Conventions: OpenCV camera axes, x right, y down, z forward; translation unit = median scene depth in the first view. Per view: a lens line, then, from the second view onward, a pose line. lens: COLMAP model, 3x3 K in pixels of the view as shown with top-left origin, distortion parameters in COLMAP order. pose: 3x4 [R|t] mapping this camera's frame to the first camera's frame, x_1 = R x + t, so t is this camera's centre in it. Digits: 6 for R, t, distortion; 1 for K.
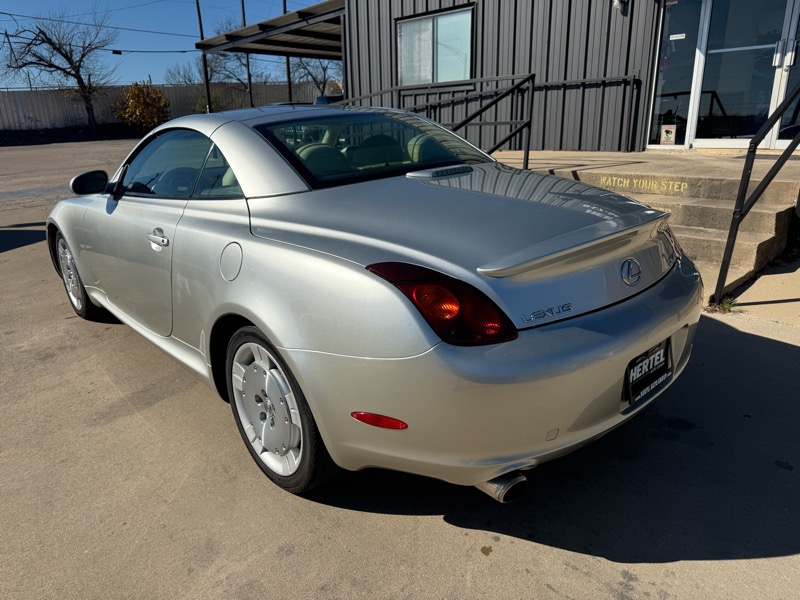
lens RADIAL K [[574.2, 0, 399.5], [0, 574.2, 298.1], [0, 0, 1]] dist [0.011773, -0.018484]
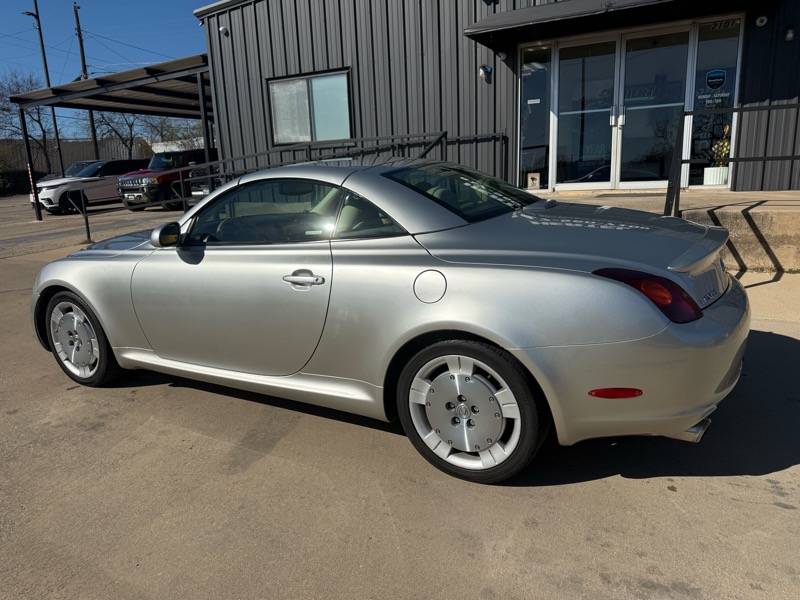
lens RADIAL K [[567.4, 0, 402.5], [0, 567.4, 303.5], [0, 0, 1]] dist [0.025040, -0.029610]
pose [[0.944719, -0.091148, 0.314956, -0.290935], [0.115618, 0.991488, -0.059864, 0.012910], [-0.306818, 0.092970, 0.947216, -0.023255]]
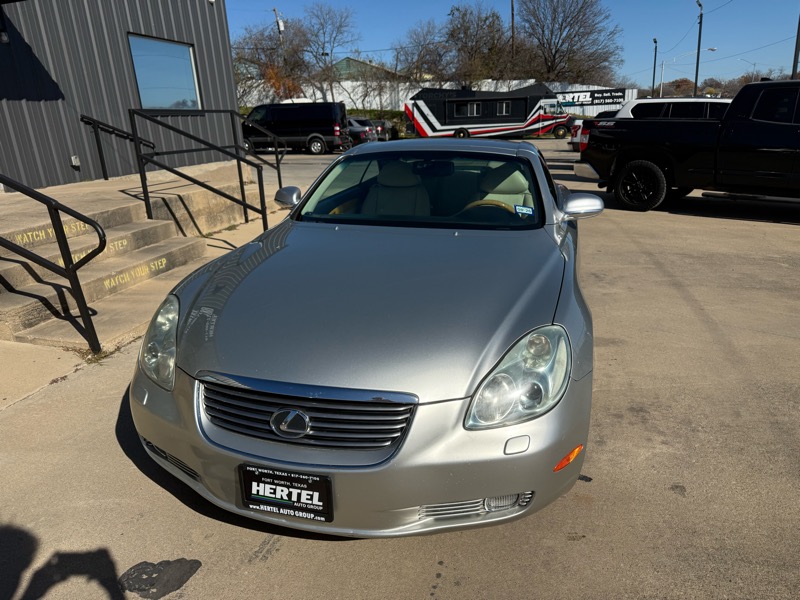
lens RADIAL K [[573.1, 0, 401.7], [0, 573.1, 302.1], [0, 0, 1]] dist [0.021984, -0.036059]
pose [[-0.543509, -0.209387, 0.812868, -0.763284], [0.298666, 0.856777, 0.420395, -0.360313], [-0.784472, 0.471265, -0.403129, 1.084360]]
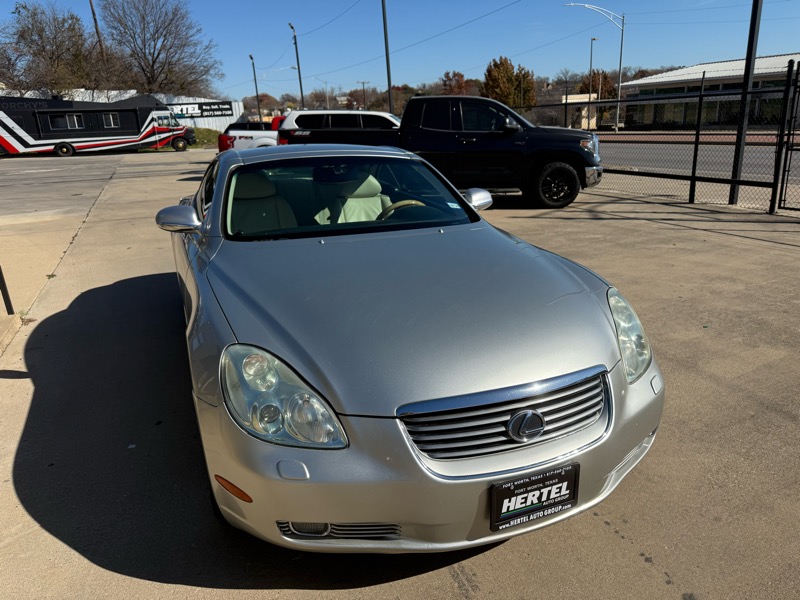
lens RADIAL K [[575.4, 0, 402.1], [0, 575.4, 298.1], [0, 0, 1]] dist [0.005340, -0.013141]
pose [[-0.941998, -0.037423, 0.333525, -0.487540], [0.161228, 0.821127, 0.547500, -0.435819], [-0.294355, 0.569518, -0.767466, 1.281711]]
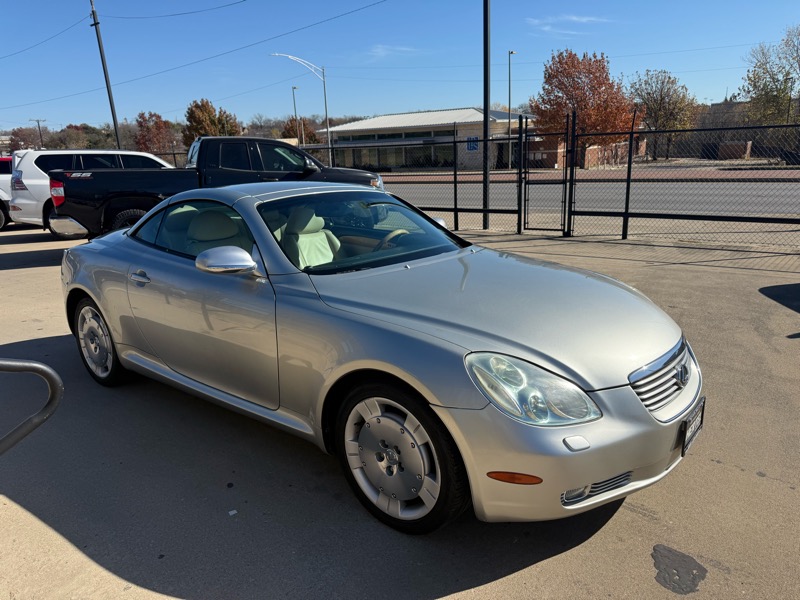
lens RADIAL K [[565.6, 0, 407.1], [0, 565.6, 302.7], [0, 0, 1]] dist [0.061770, -0.094021]
pose [[-0.983522, 0.101208, -0.149805, -0.148825], [0.004464, 0.841962, 0.539519, -0.475942], [0.180734, 0.529960, -0.828540, 1.355389]]
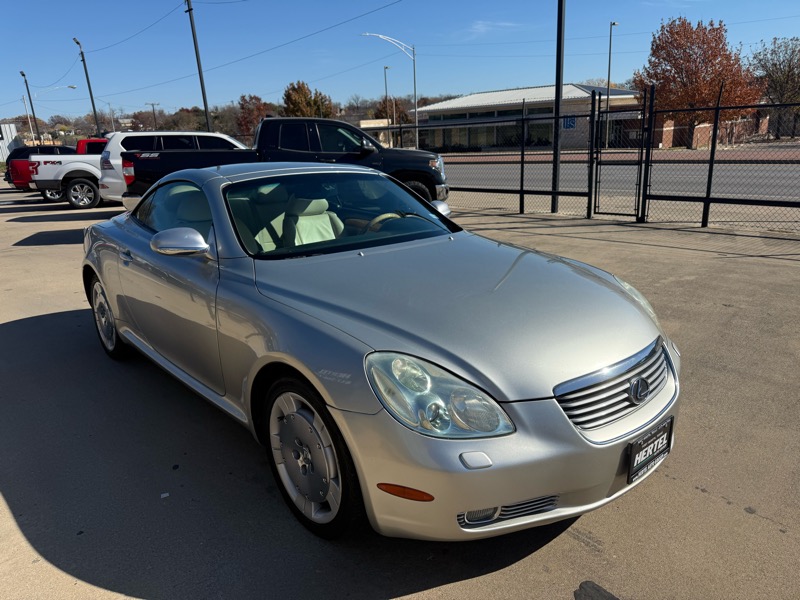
lens RADIAL K [[570.8, 0, 400.8], [0, 570.8, 302.1], [0, 0, 1]] dist [0.026698, -0.040738]
pose [[-0.997802, 0.063697, 0.018297, -0.282367], [0.063026, 0.826680, 0.559132, -0.460060], [0.020489, 0.559056, -0.828877, 1.336864]]
